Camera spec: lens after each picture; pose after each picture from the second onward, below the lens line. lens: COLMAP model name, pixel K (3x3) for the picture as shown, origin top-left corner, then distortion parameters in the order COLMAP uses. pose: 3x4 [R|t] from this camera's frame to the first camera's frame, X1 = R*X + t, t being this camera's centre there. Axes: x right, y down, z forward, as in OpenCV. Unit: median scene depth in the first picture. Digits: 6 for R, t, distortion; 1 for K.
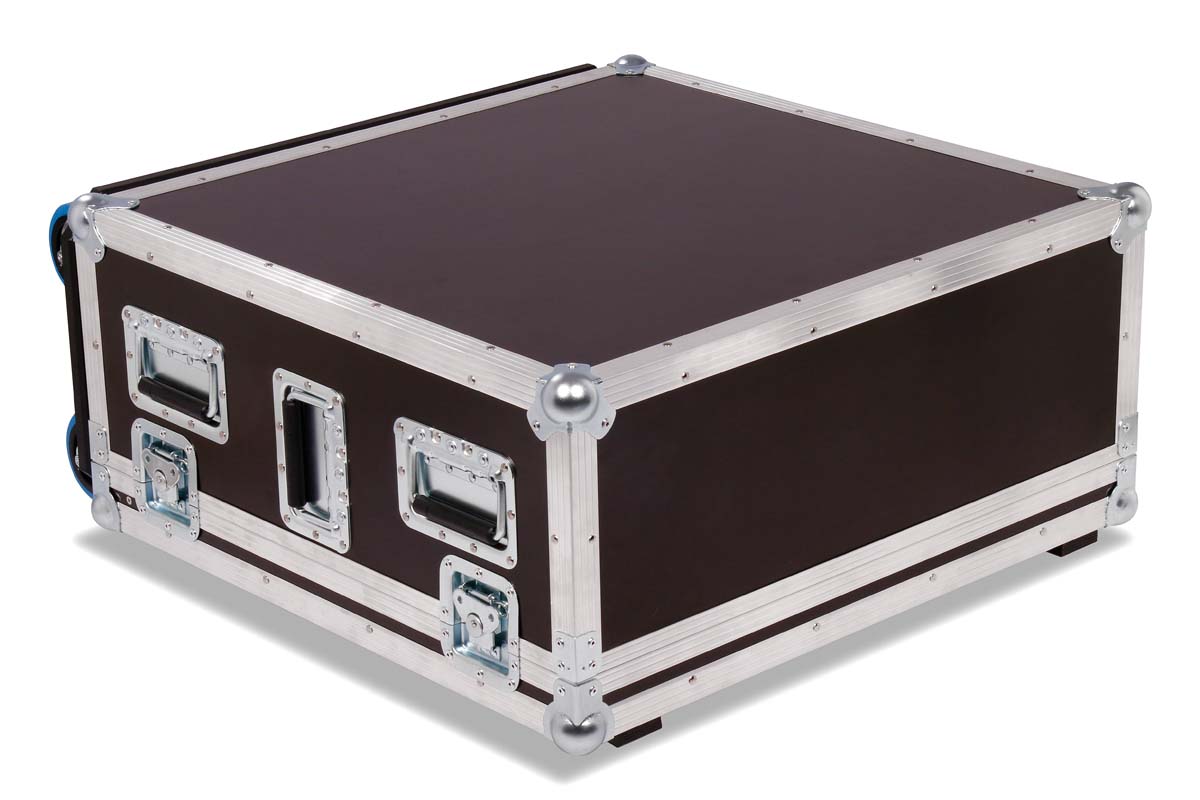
lens RADIAL K [[3312.5, 0, 600.0], [0, 3312.5, 400.0], [0, 0, 1]] dist [0.287736, -0.260985]
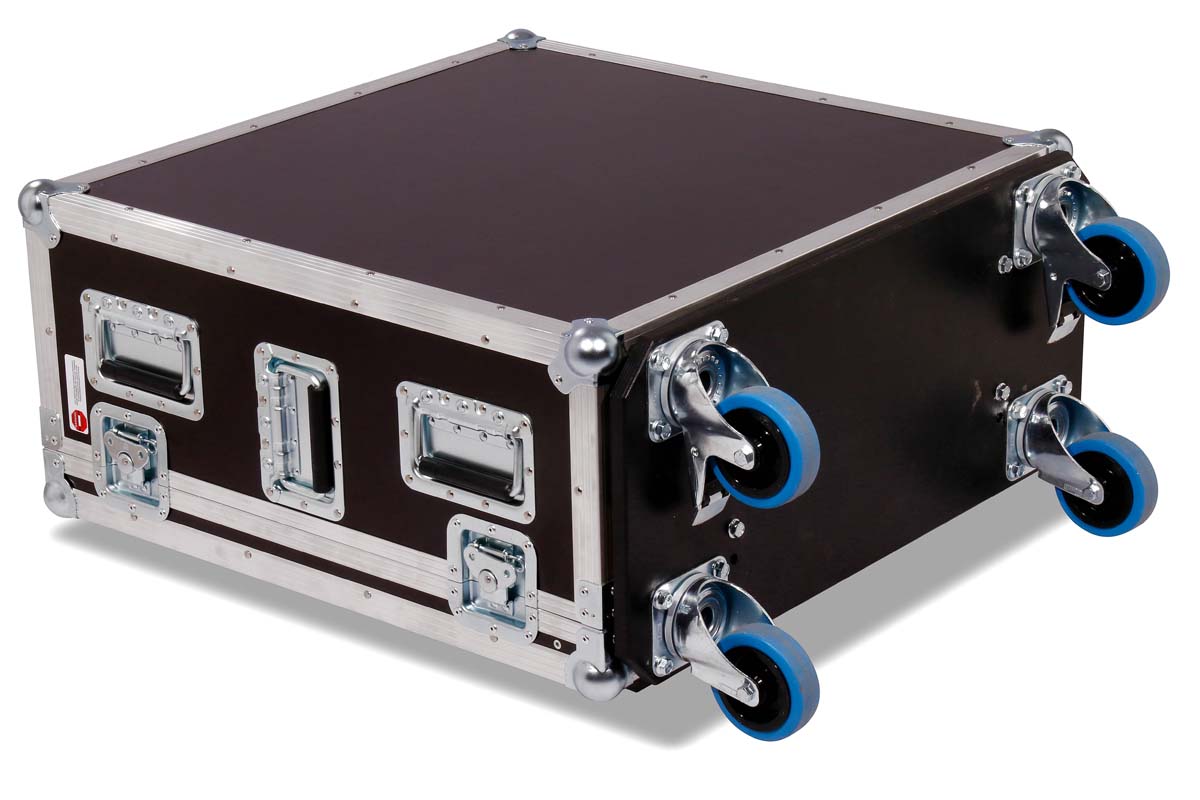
lens RADIAL K [[3312.5, 0, 600.0], [0, 3312.5, 400.0], [0, 0, 1]] dist [0.287736, -0.260985]
pose [[0.989926, -0.049137, 0.132783, -0.130991], [0.049684, 0.998765, -0.000809, 0.014165], [-0.132579, 0.007398, 0.991145, -0.014782]]
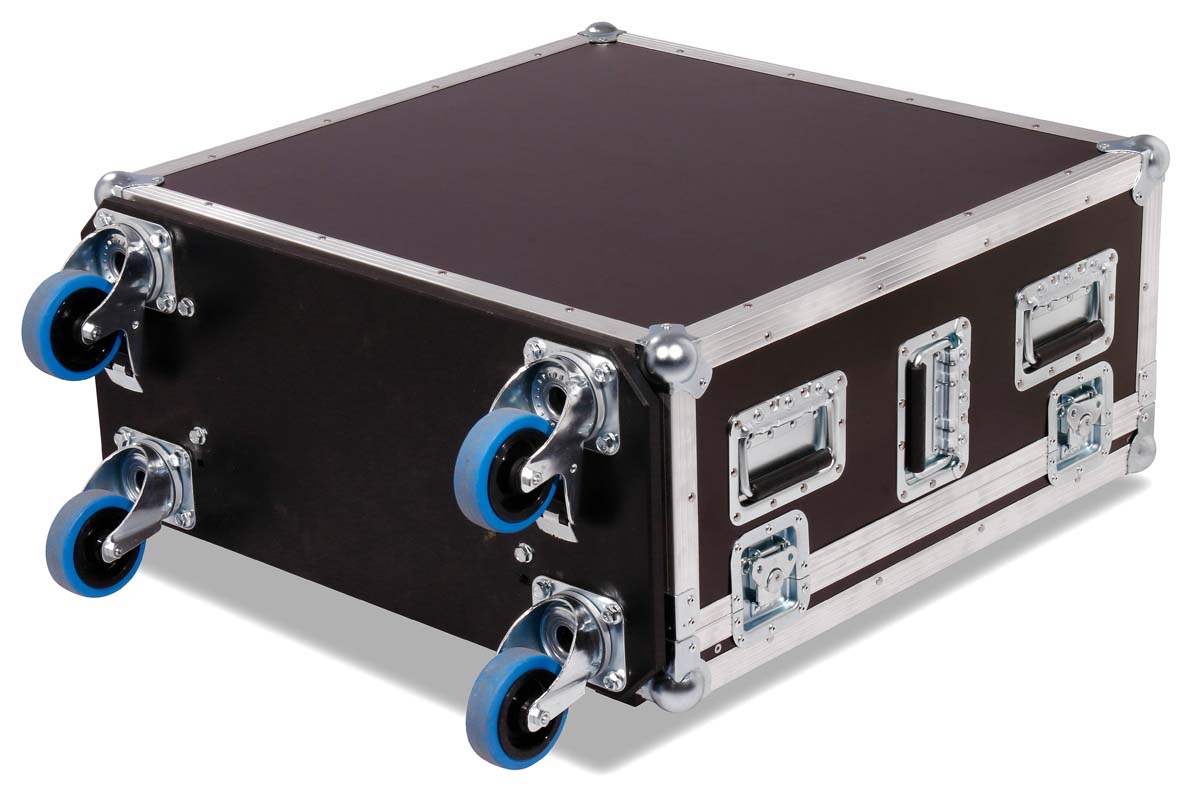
lens RADIAL K [[3312.5, 0, 600.0], [0, 3312.5, 400.0], [0, 0, 1]] dist [0.287736, -0.260985]
pose [[-0.079329, -0.349094, 0.933724, -1.021656], [0.386587, 0.852598, 0.351607, -0.378787], [-0.918835, 0.388858, 0.067319, 1.028601]]
